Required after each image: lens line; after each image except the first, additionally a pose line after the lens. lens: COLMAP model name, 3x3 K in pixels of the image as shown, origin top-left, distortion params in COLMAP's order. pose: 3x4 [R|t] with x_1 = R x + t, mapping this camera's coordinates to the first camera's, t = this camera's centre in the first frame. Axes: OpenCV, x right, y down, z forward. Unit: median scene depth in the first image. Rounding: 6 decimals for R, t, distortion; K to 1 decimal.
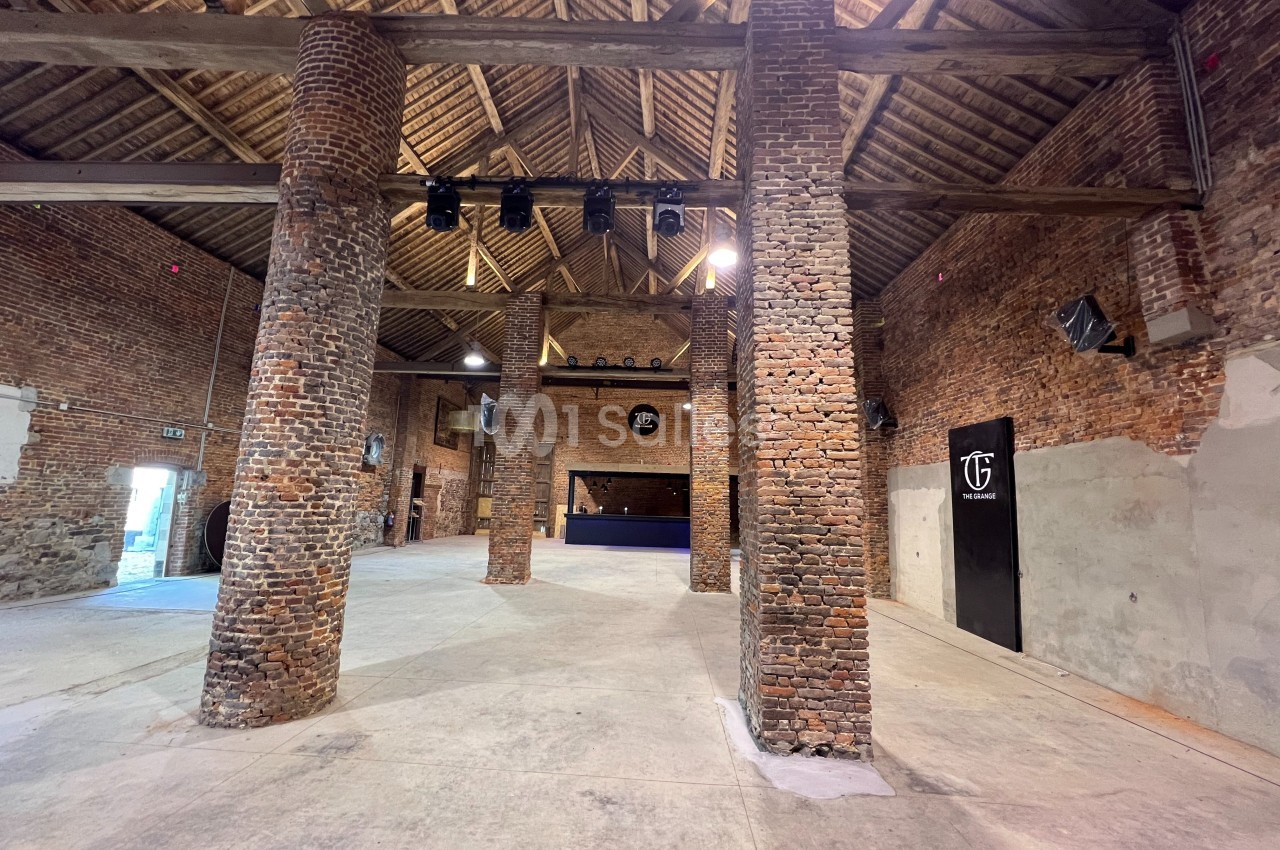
lens RADIAL K [[503.8, 0, 641.7], [0, 503.8, 418.4], [0, 0, 1]] dist [-0.001002, 0.000197]
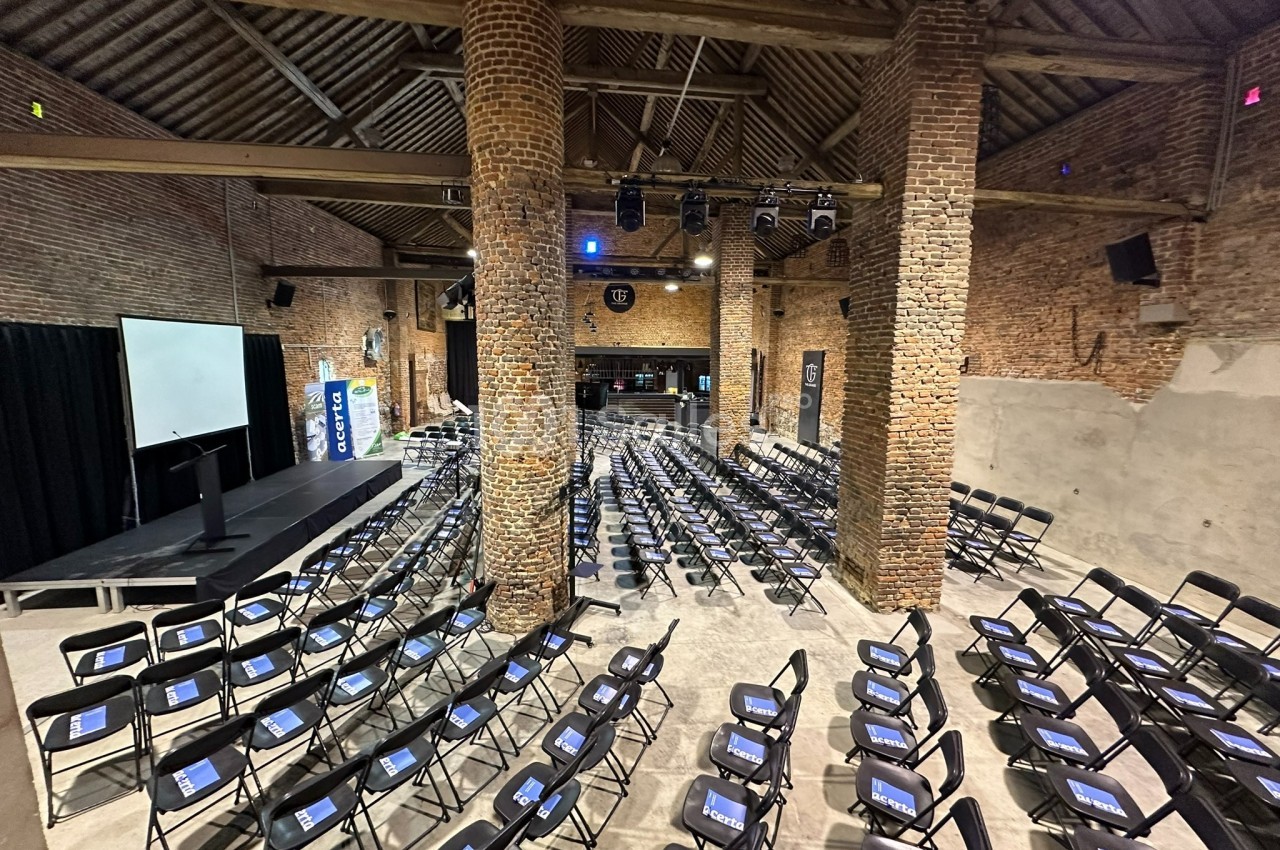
lens RADIAL K [[503.8, 0, 641.7], [0, 503.8, 418.4], [0, 0, 1]] dist [-0.001002, 0.000197]
pose [[0.989279, -0.037269, 0.141199, -0.572050], [-0.005462, 0.956768, 0.290800, -0.318136], [-0.145932, -0.288454, 0.946308, -0.181196]]
